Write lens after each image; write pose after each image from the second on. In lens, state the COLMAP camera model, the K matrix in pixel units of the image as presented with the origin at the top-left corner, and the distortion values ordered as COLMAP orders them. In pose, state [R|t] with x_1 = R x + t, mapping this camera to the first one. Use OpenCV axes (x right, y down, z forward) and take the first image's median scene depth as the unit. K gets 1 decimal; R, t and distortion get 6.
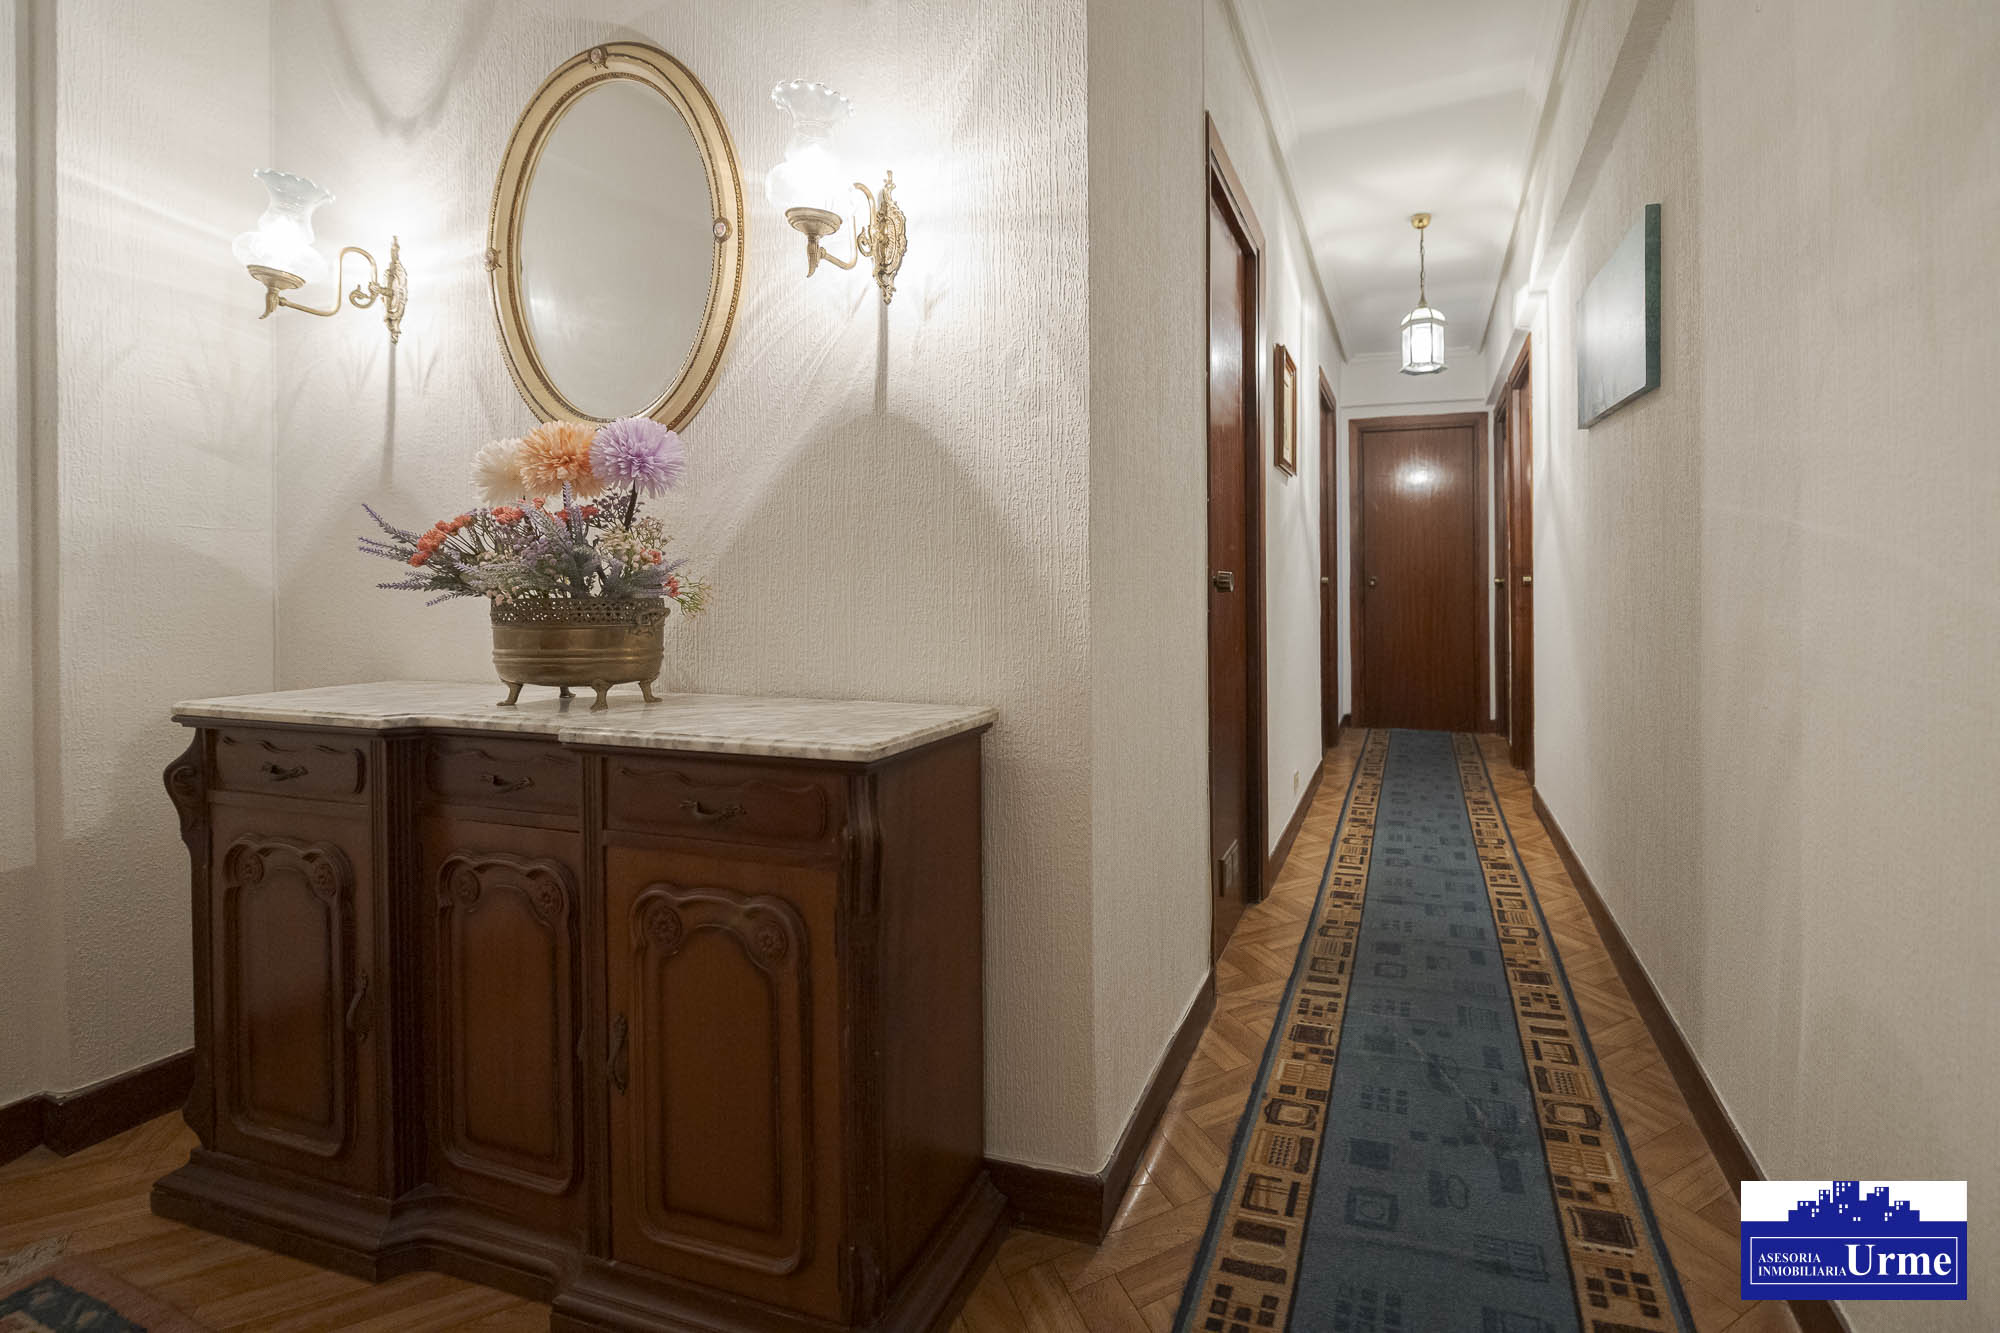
lens RADIAL K [[925.6, 0, 1001.4], [0, 925.6, 578.0], [0, 0, 1]] dist [-0.013664, 0.000307]
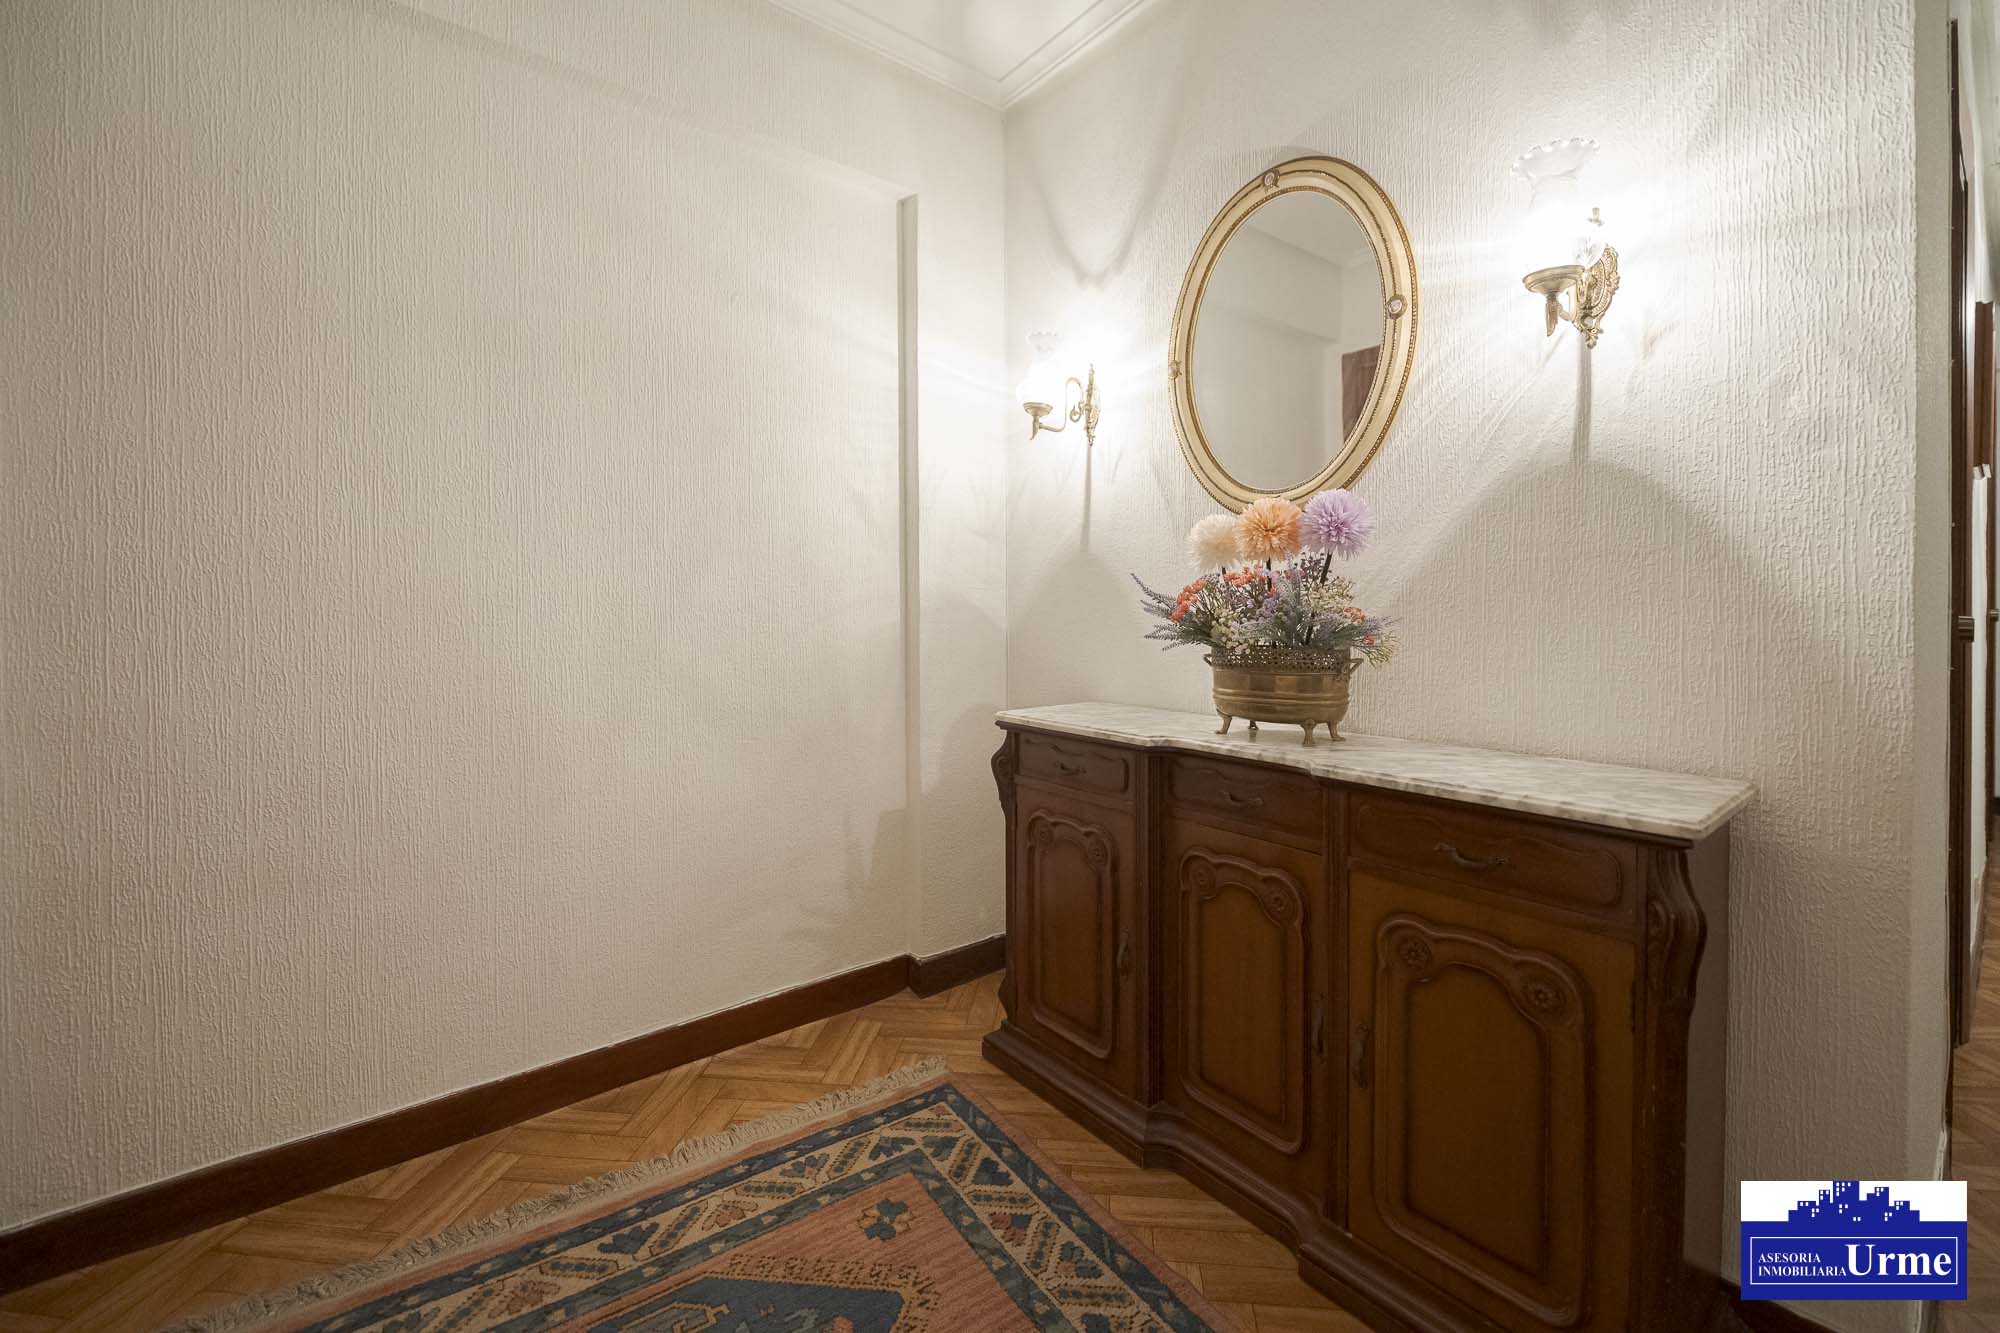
lens RADIAL K [[814.4, 0, 992.0], [0, 814.4, 625.7], [0, 0, 1]] dist [-0.011975, -0.000431]
pose [[0.811510, 0.010668, -0.584241, -0.151556], [-0.004597, 0.999919, 0.011874, -0.016527], [0.584320, -0.006950, 0.811494, -0.053669]]
